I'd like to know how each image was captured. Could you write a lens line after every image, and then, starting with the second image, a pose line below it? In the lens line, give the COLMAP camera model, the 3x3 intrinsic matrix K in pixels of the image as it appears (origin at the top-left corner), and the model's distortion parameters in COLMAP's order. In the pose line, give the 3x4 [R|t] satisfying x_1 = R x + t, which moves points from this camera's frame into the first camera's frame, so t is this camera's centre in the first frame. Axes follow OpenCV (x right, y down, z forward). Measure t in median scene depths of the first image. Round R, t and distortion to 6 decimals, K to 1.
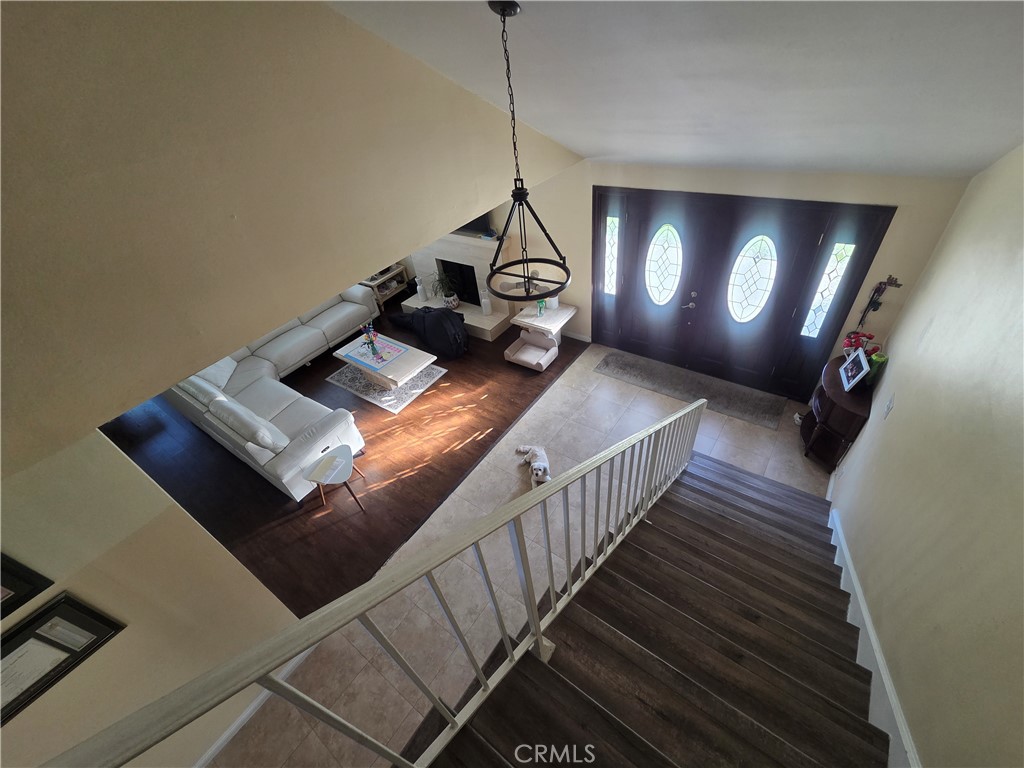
lens RADIAL K [[416.0, 0, 512.0], [0, 416.0, 384.0], [0, 0, 1]] dist [0.000629, 0.000031]
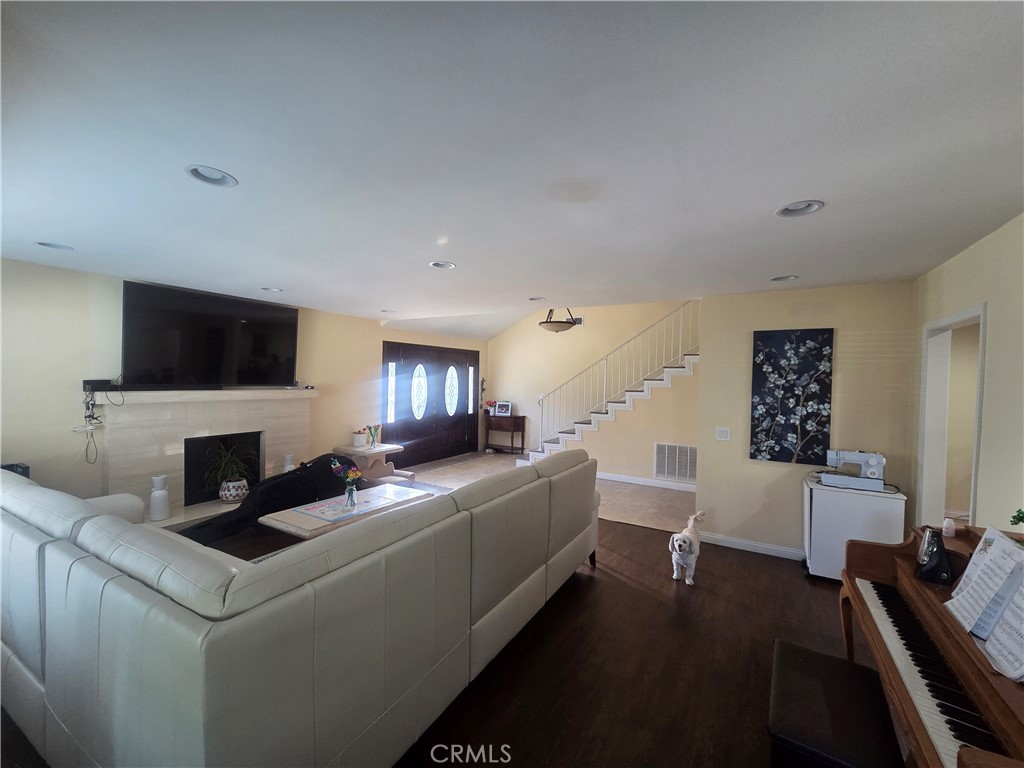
lens RADIAL K [[416.0, 0, 512.0], [0, 416.0, 384.0], [0, 0, 1]] dist [0.000629, 0.000031]
pose [[-0.101784, 0.097437, 0.990023, -1.375962], [0.631989, 0.774895, -0.011290, -0.073524], [-0.768264, 0.624535, -0.140451, 1.049417]]
